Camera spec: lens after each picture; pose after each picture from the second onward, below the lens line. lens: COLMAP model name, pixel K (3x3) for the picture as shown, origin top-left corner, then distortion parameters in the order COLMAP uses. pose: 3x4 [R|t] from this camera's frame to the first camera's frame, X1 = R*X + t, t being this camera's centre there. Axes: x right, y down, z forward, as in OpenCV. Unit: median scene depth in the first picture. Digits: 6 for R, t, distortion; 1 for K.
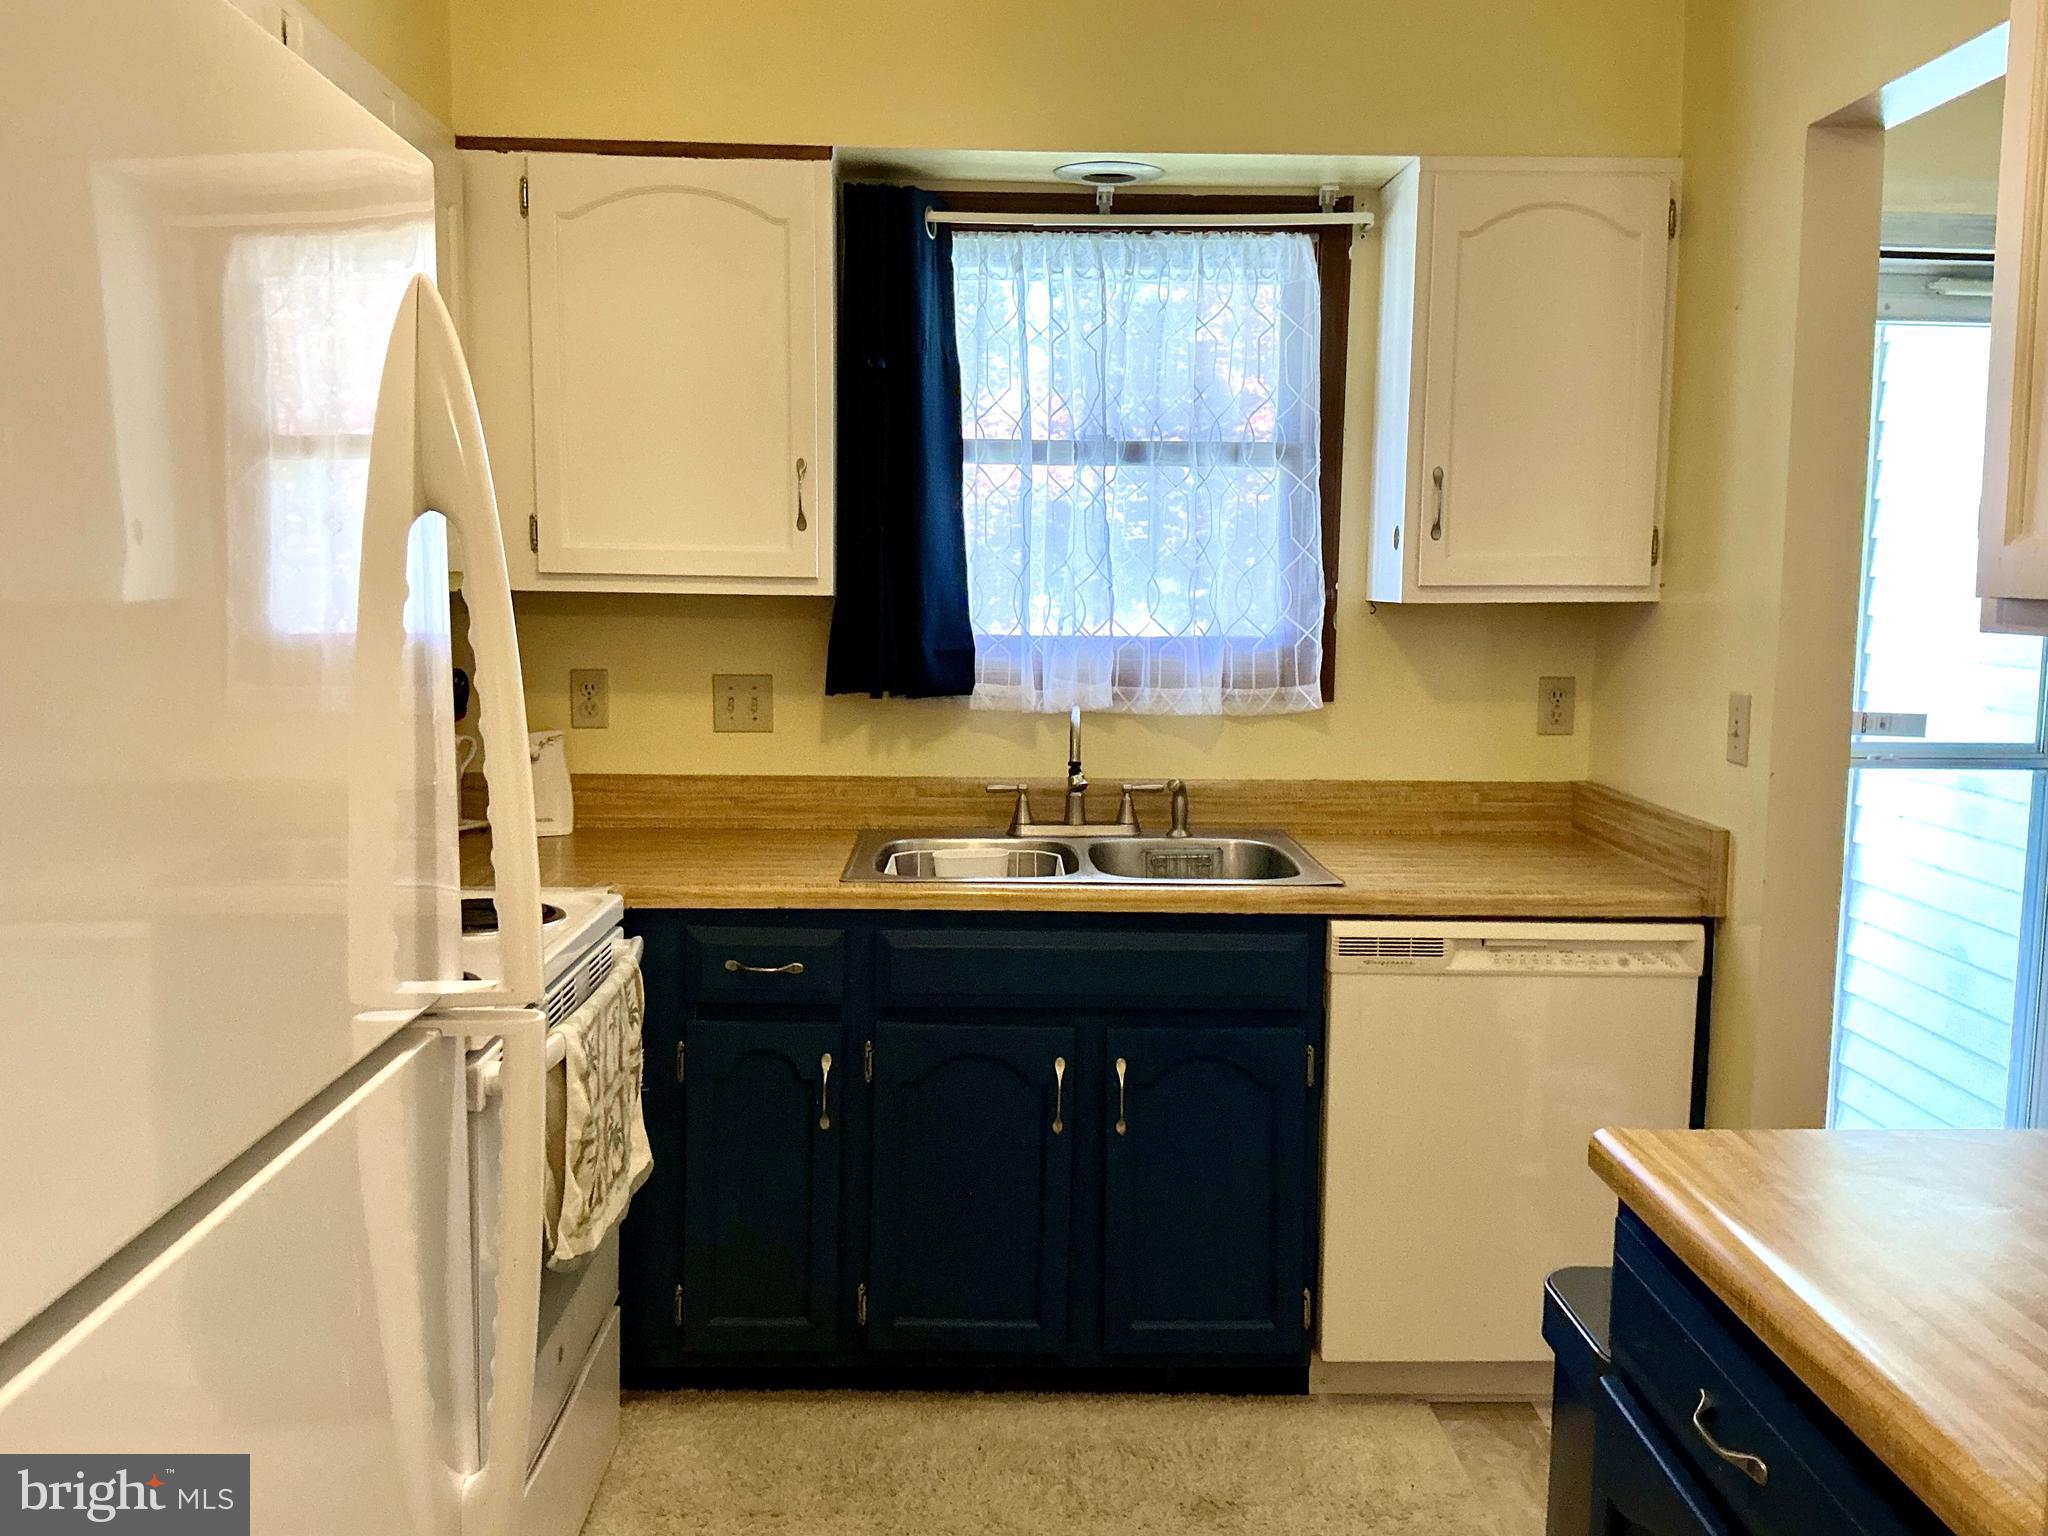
lens RADIAL K [[1708.6, 0, 1022.6], [0, 1708.6, 765.5], [0, 0, 1]] dist [0.130660, -0.243467]
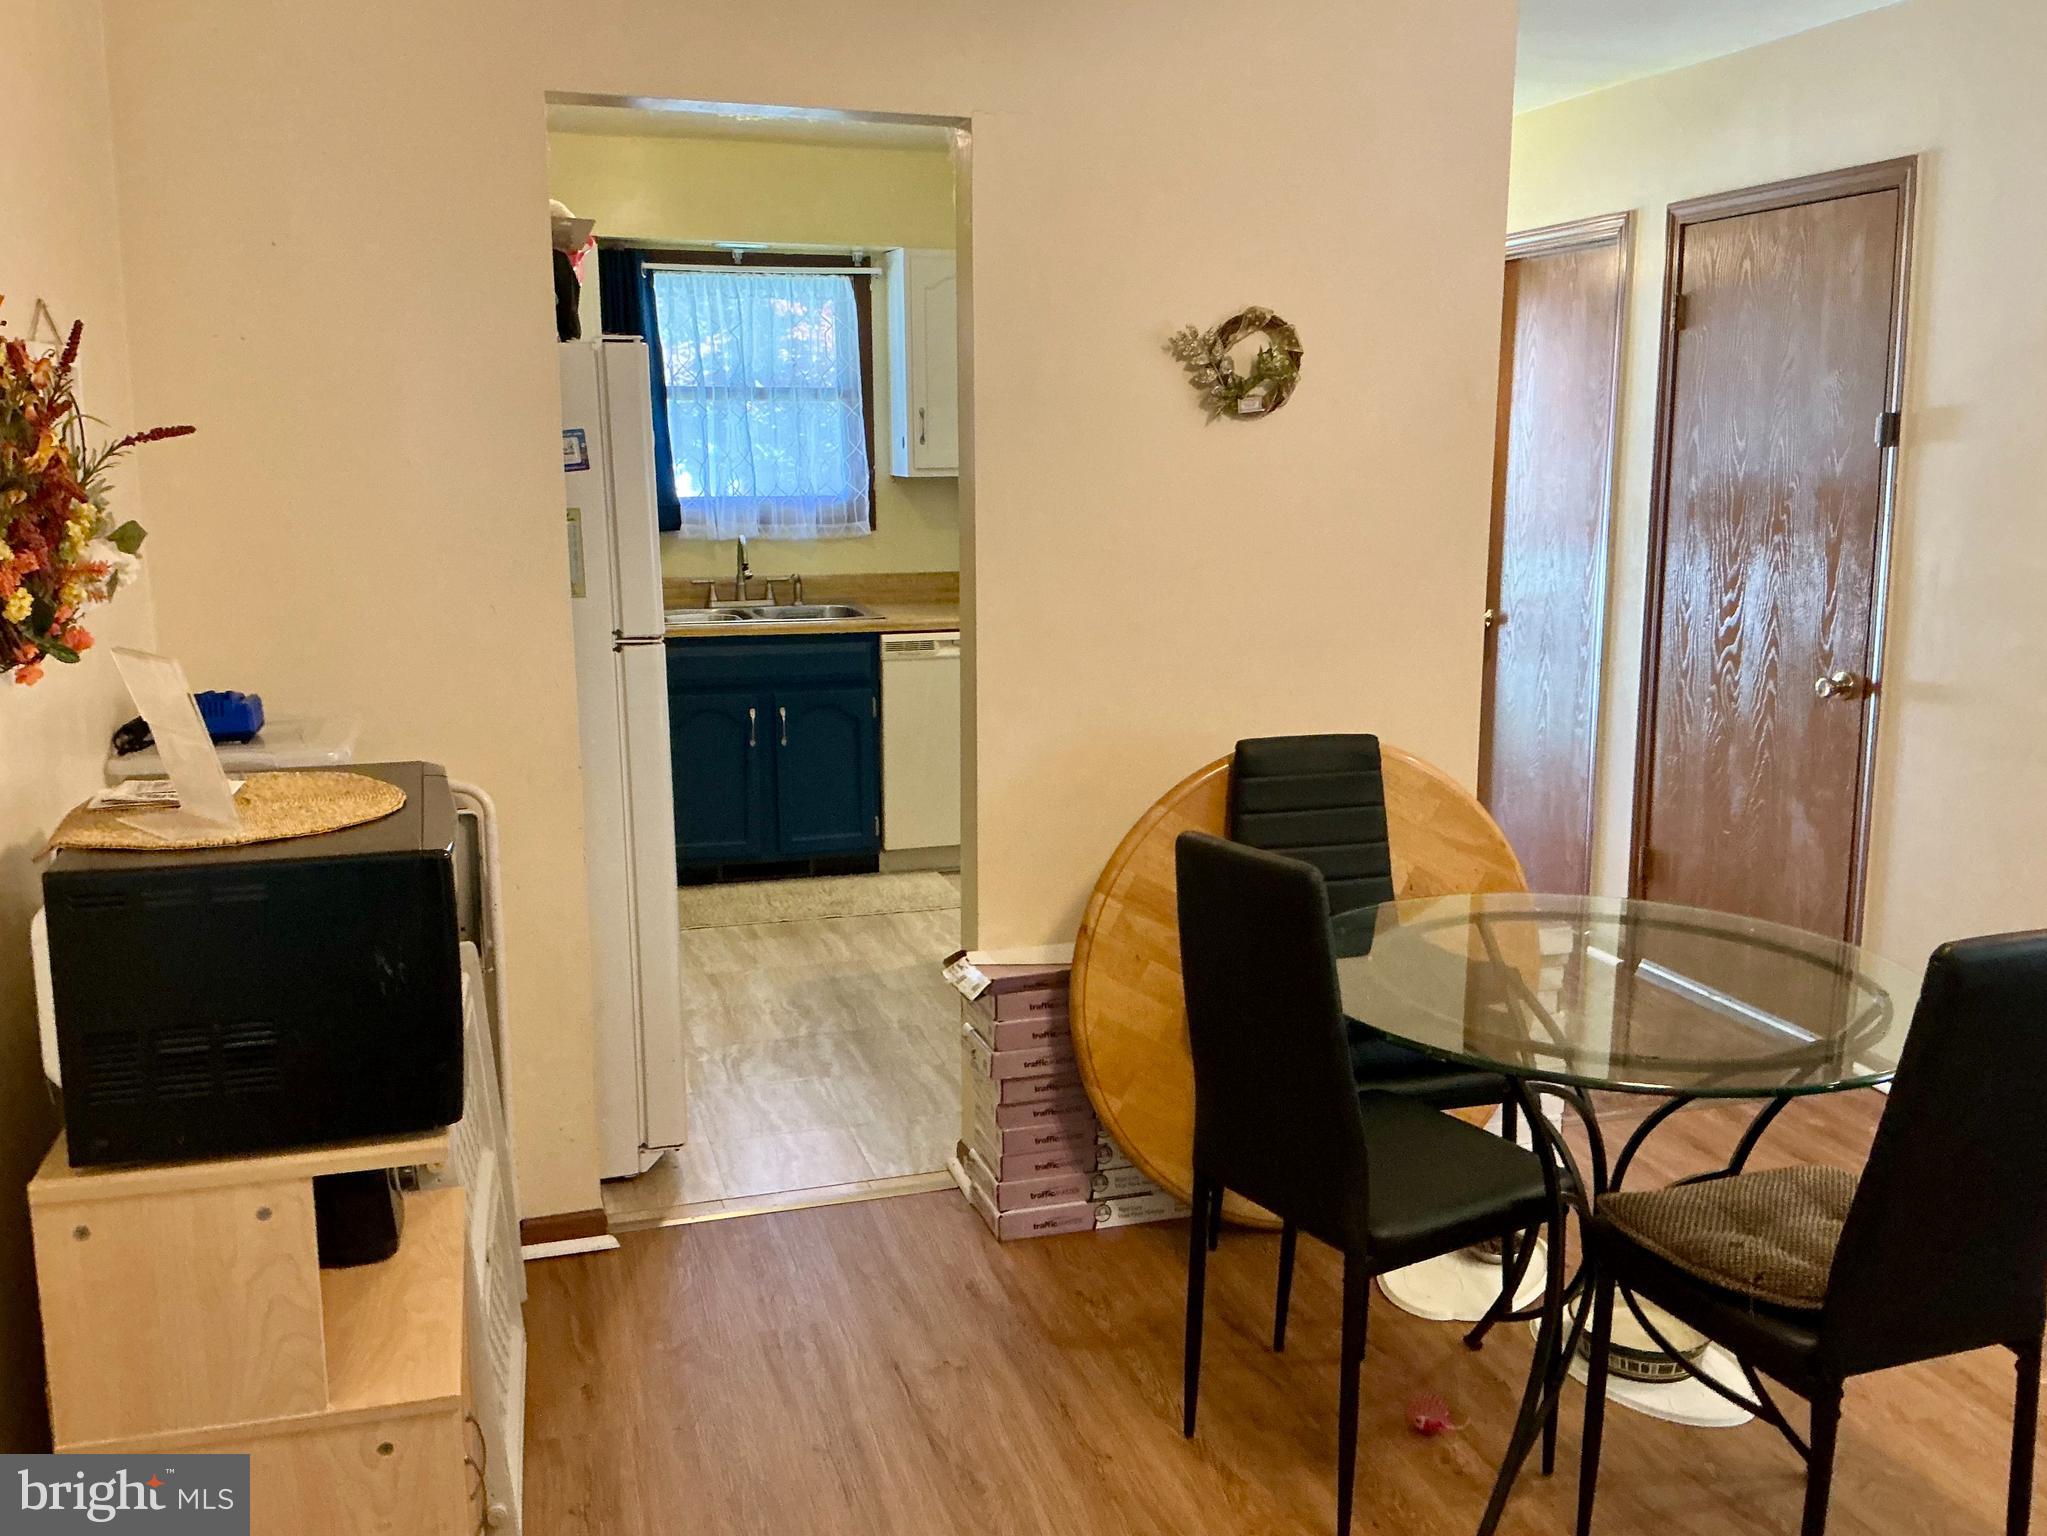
lens RADIAL K [[1707.7, 0, 1034.7], [0, 1707.7, 767.2], [0, 0, 1]] dist [0.130660, -0.243467]
pose [[0.962344, -0.064156, 0.264155, -0.166544], [0.041644, 0.995074, 0.089961, 0.060481], [-0.268625, -0.075573, 0.960276, -0.880098]]
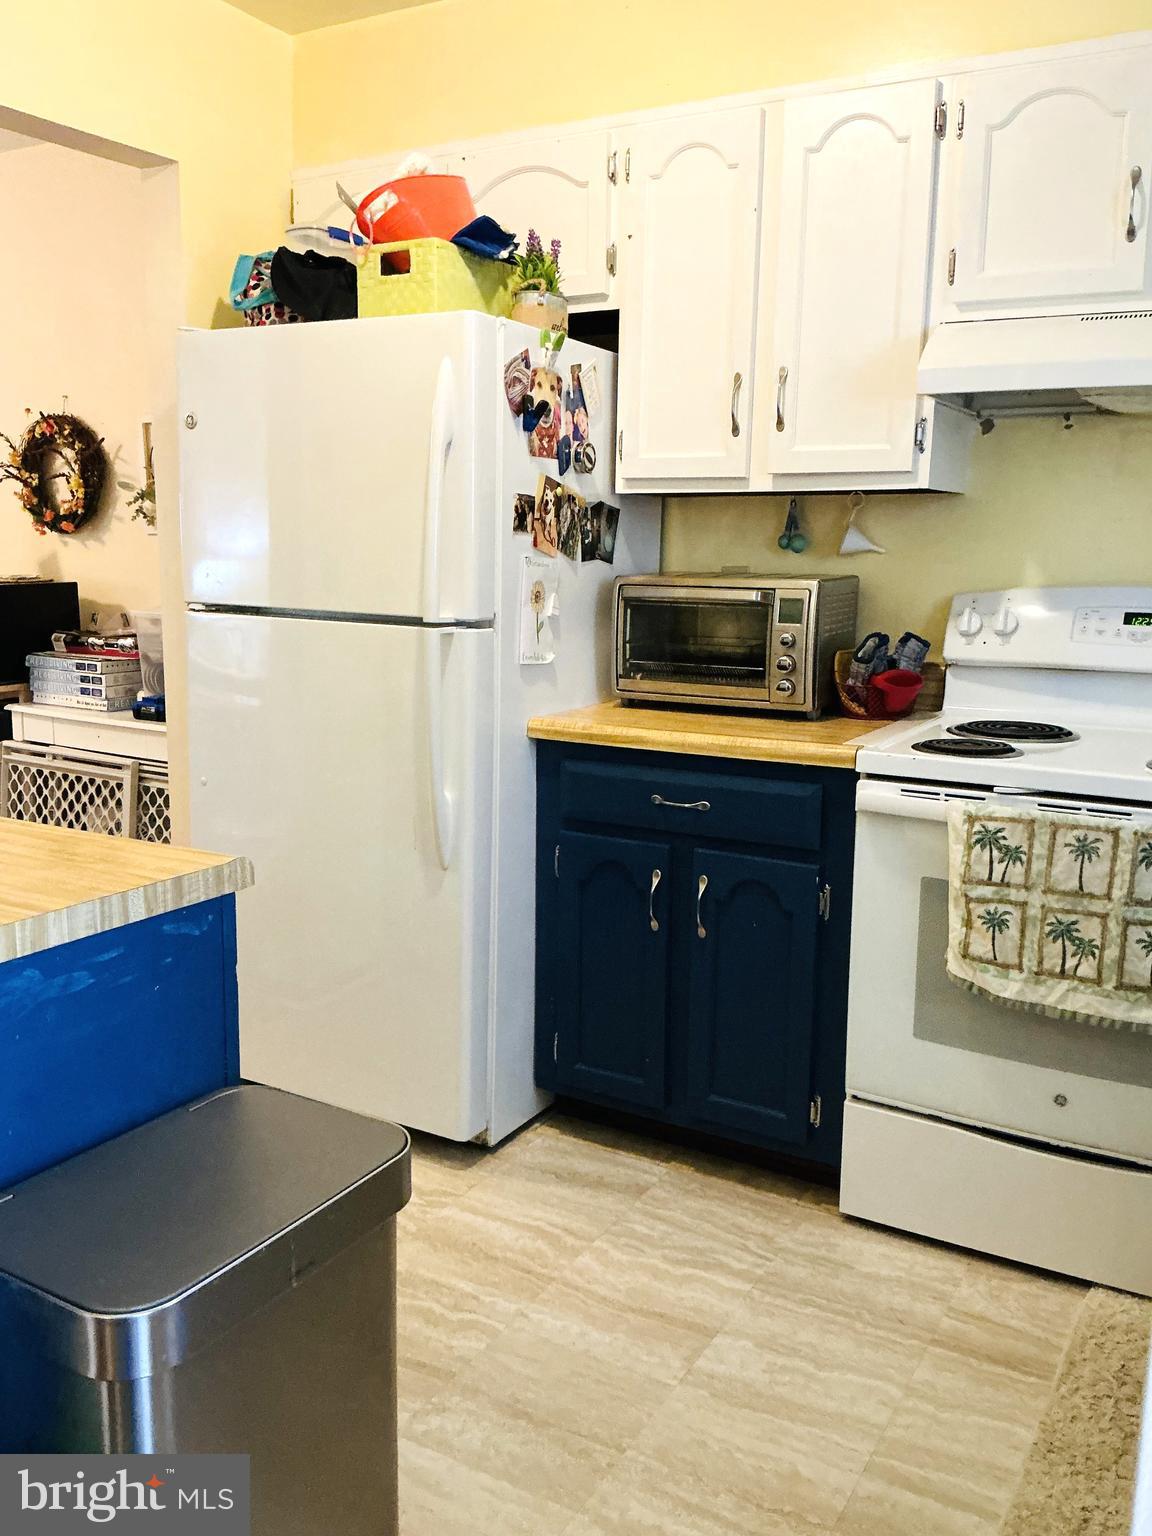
lens RADIAL K [[1281.4, 0, 570.1], [0, 1281.4, 768.9], [0, 0, 1]] dist [0.130660, -0.243467]
pose [[-0.522753, 0.127726, -0.842862, 0.484706], [-0.113091, 0.969583, 0.217069, -0.039936], [0.844950, 0.208794, -0.492407, 0.800472]]
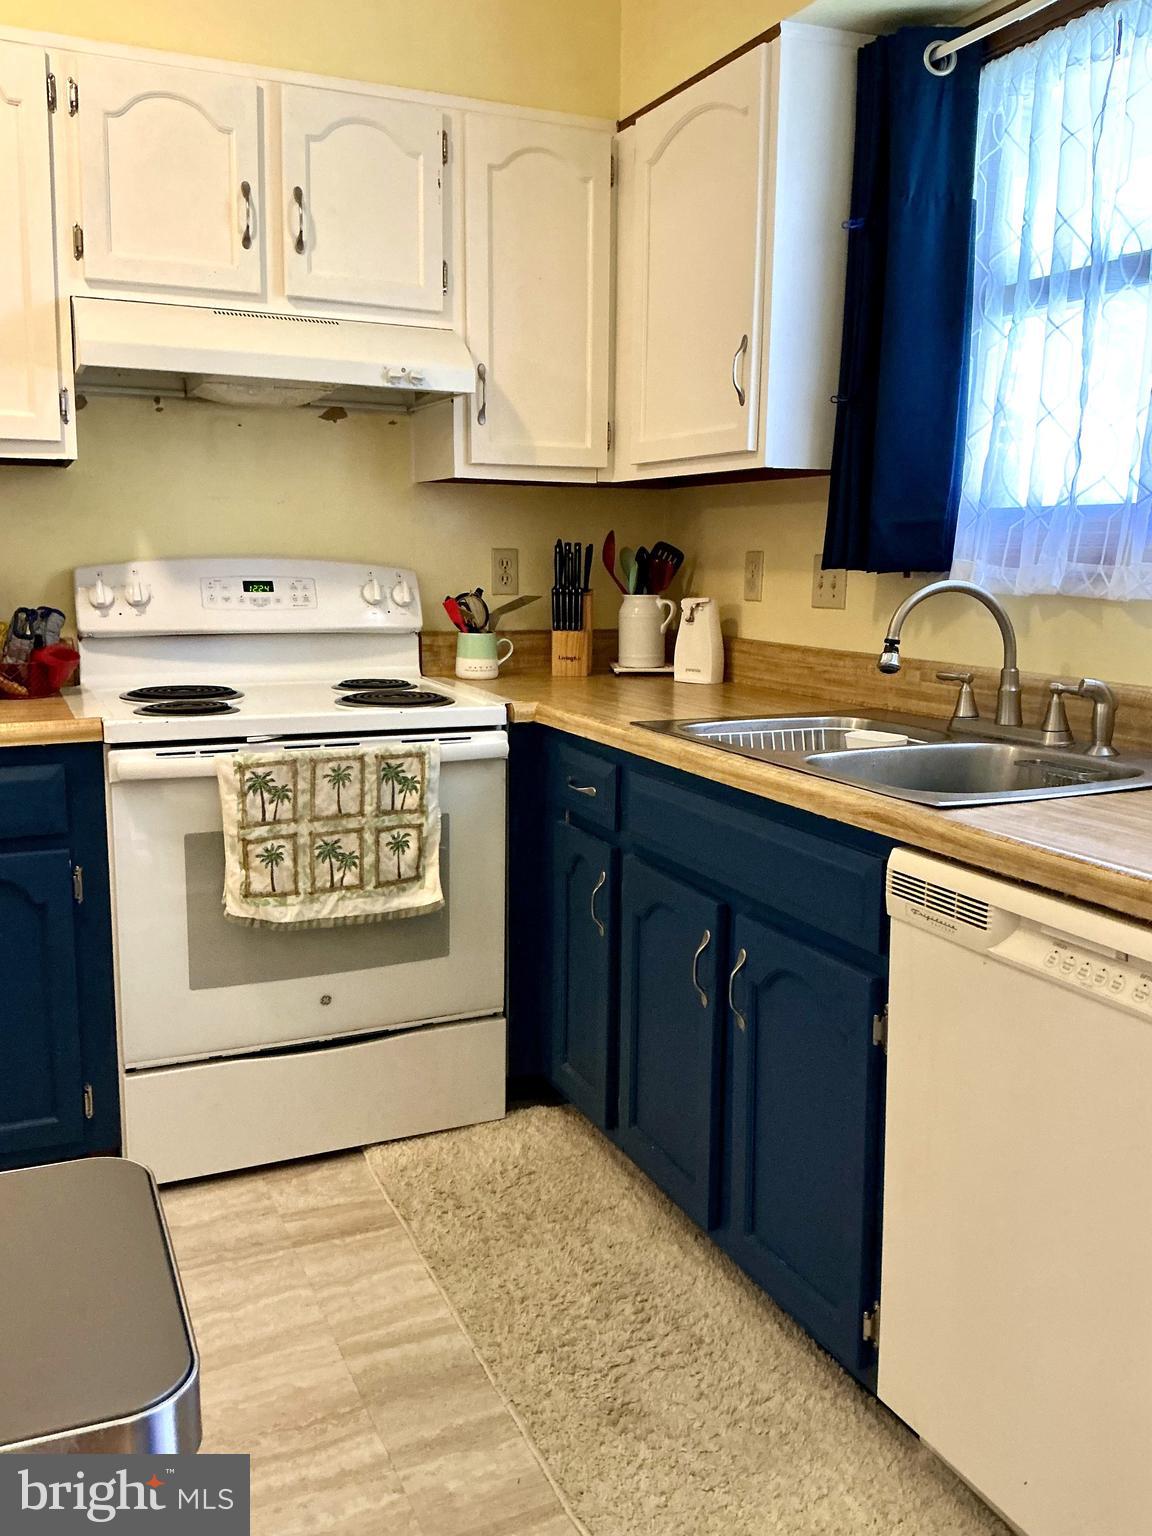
lens RADIAL K [[1281.4, 0, 573.5], [0, 1281.4, 764.8], [0, 0, 1]] dist [0.130660, -0.243467]
pose [[0.380653, 0.141239, -0.913868, 0.546153], [-0.101902, 0.988655, 0.110352, 0.004792], [0.919086, 0.051119, 0.390727, 0.546836]]
